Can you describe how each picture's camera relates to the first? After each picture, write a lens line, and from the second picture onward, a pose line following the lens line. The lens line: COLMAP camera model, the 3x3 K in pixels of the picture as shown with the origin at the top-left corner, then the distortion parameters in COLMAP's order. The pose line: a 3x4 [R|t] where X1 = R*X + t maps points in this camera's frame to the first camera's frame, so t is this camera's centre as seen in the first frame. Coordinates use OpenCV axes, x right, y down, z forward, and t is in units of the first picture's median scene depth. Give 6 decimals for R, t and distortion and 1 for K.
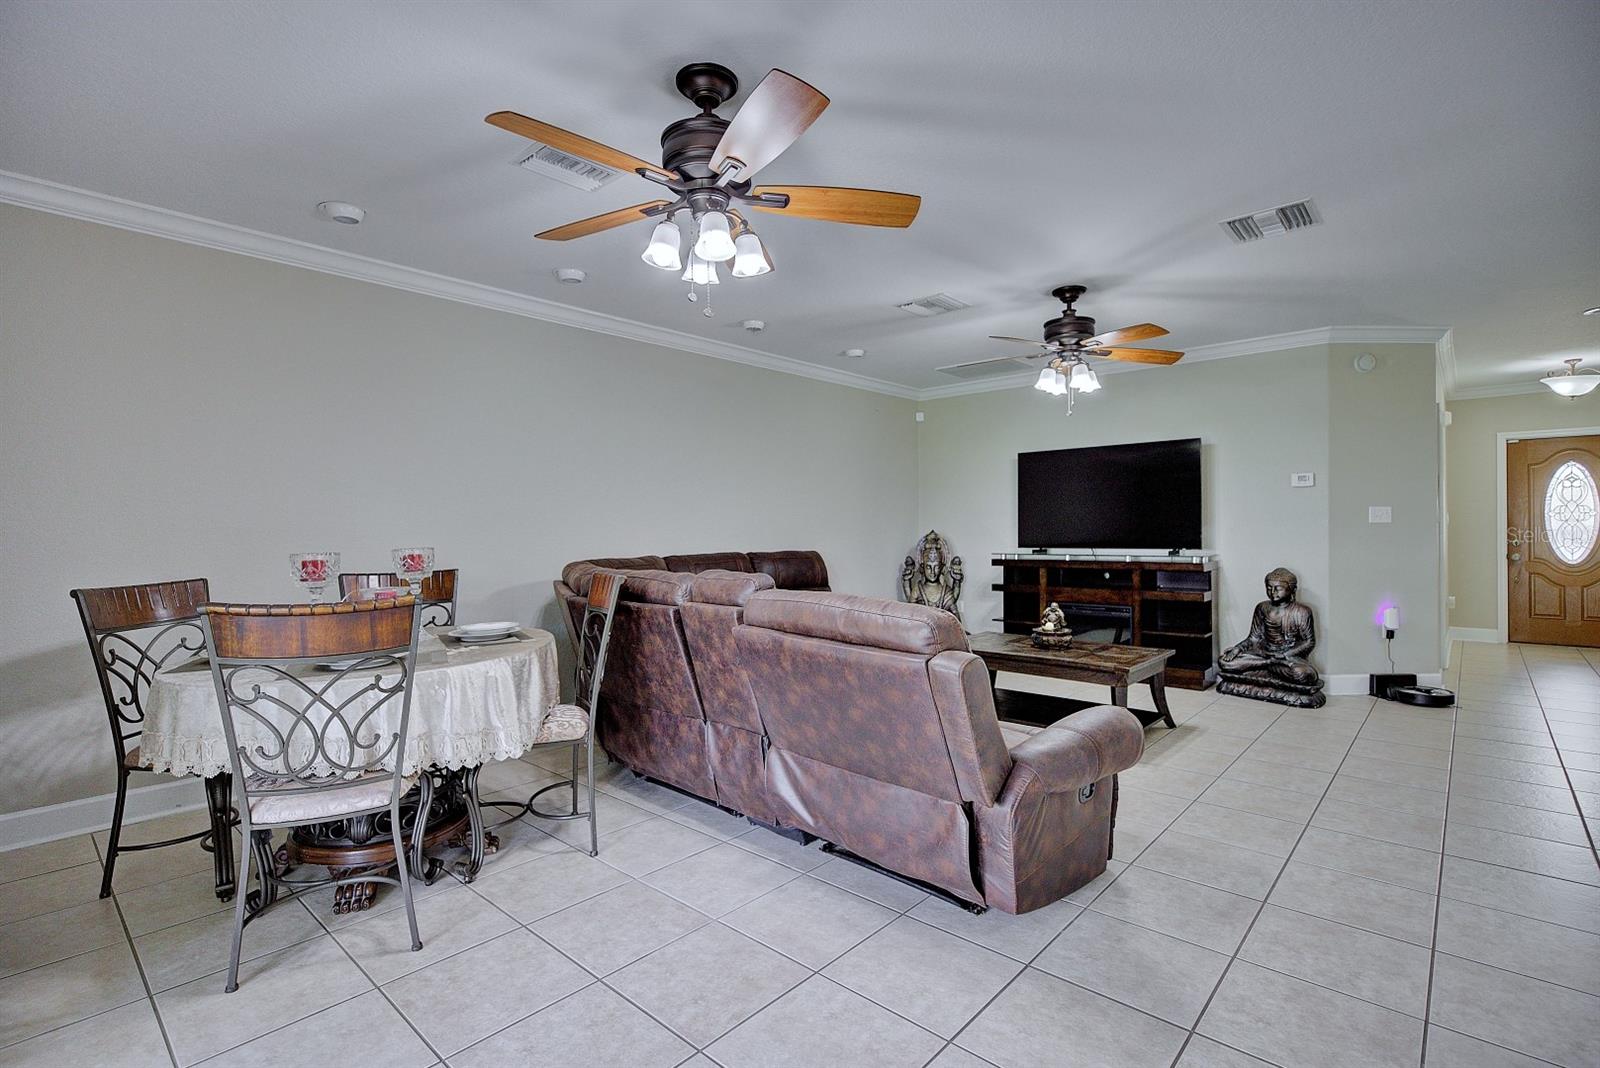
lens RADIAL K [[726.2, 0, 806.6], [0, 726.2, 529.0], [0, 0, 1]] dist [-0.004394, -0.000197]
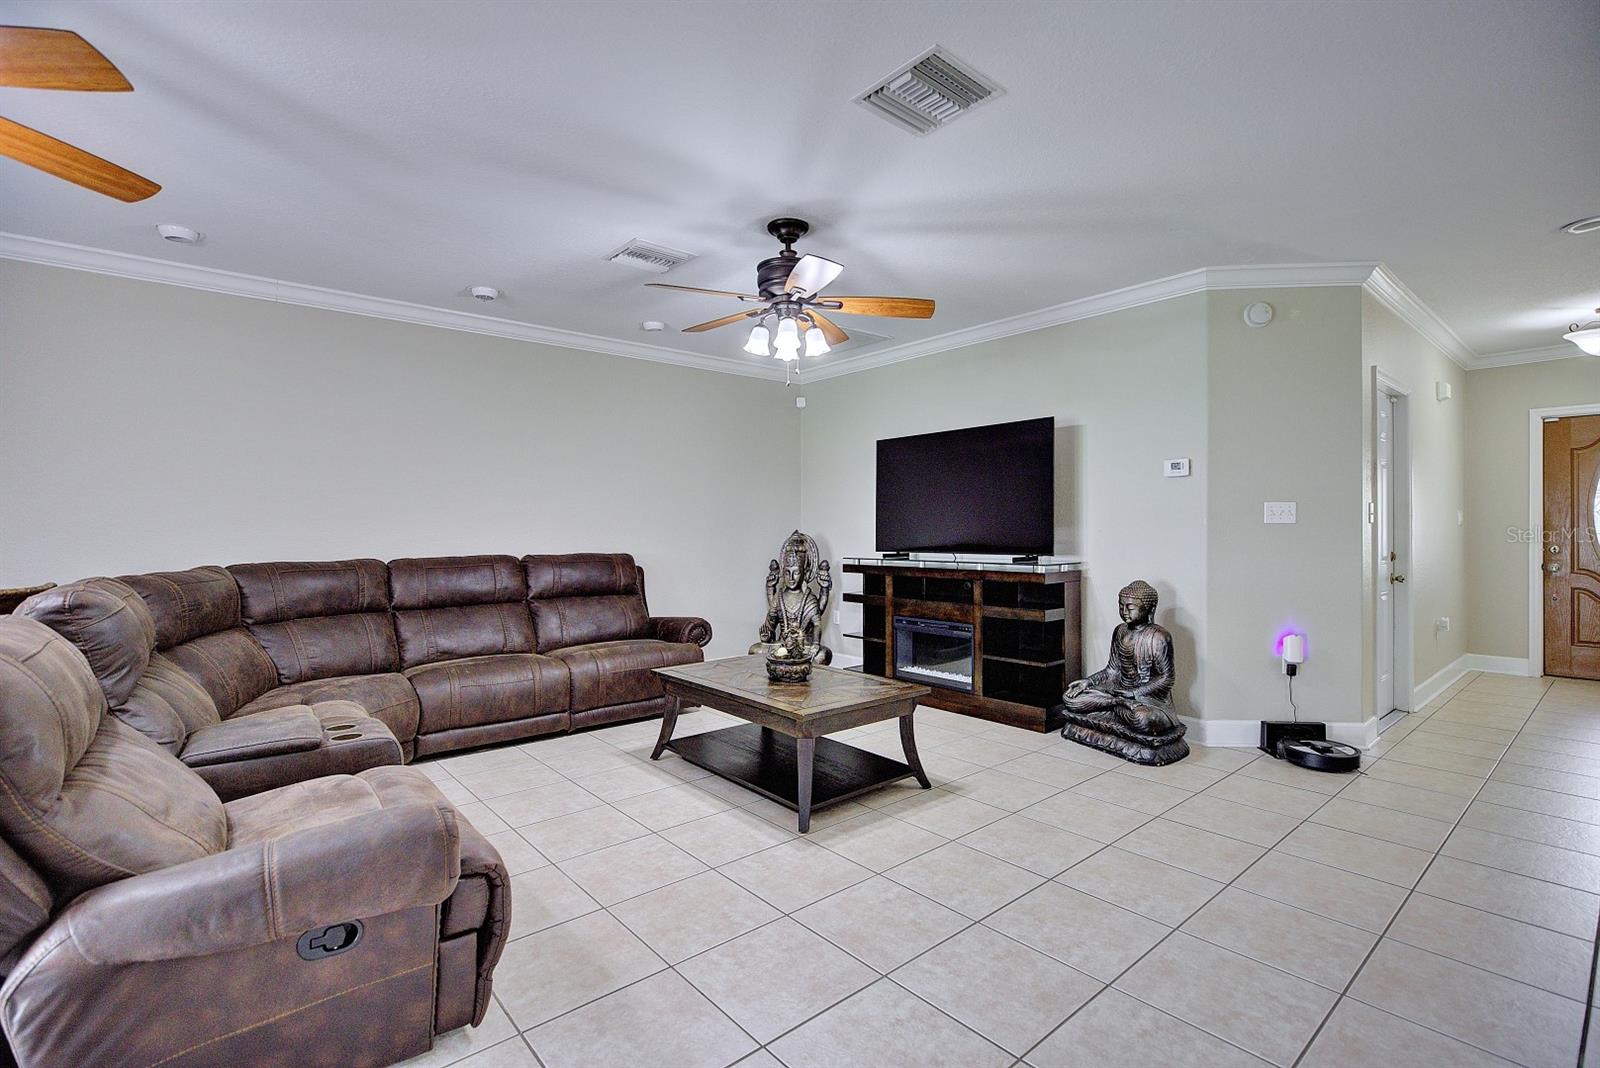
lens RADIAL K [[726.2, 0, 788.1], [0, 726.2, 528.3], [0, 0, 1]] dist [-0.004394, -0.000197]
pose [[0.992279, 0.003574, -0.123973, 0.365238], [-0.003520, 0.999994, 0.000652, -0.001797], [0.123975, -0.000211, 0.992285, 0.173736]]
